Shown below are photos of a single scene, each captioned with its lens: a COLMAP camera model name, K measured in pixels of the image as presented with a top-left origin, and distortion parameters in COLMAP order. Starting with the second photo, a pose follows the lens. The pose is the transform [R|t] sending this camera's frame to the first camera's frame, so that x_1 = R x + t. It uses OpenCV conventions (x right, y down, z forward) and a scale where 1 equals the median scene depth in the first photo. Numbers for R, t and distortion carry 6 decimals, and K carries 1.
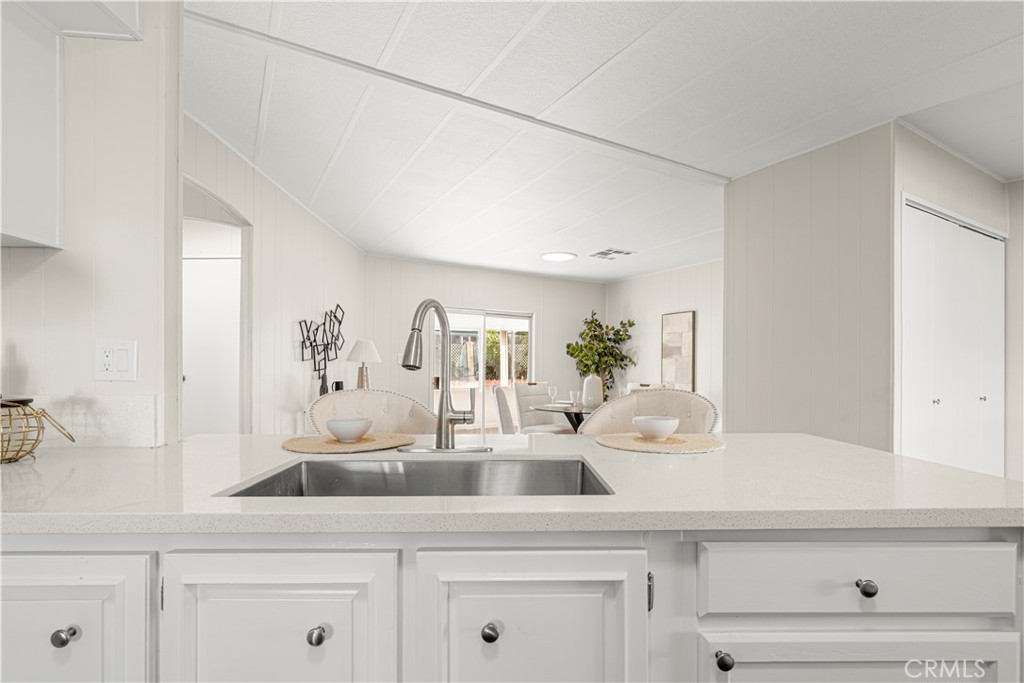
lens RADIAL K [[480.0, 0, 509.1], [0, 480.0, 361.9], [0, 0, 1]] dist [0.000591, 0.004125]
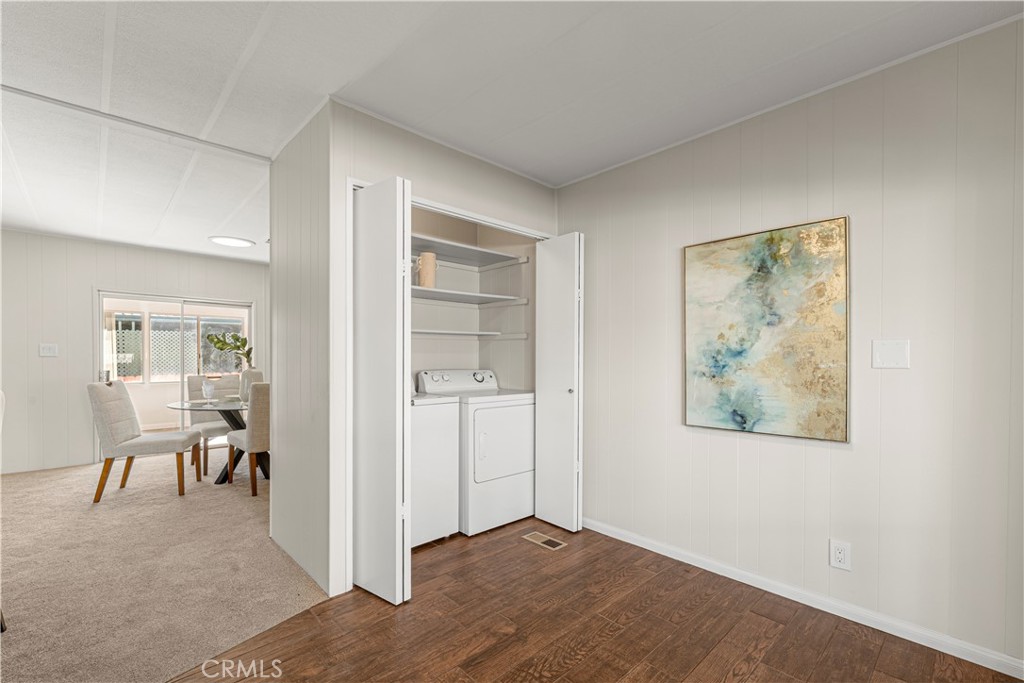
lens RADIAL K [[457.3, 0, 523.5], [0, 457.3, 358.0], [0, 0, 1]] dist [-0.000522, -0.000031]
pose [[0.973109, -0.004186, 0.230308, 0.451499], [0.002468, 0.999967, 0.007744, 0.003468], [-0.230333, -0.006967, 0.973087, 0.001249]]
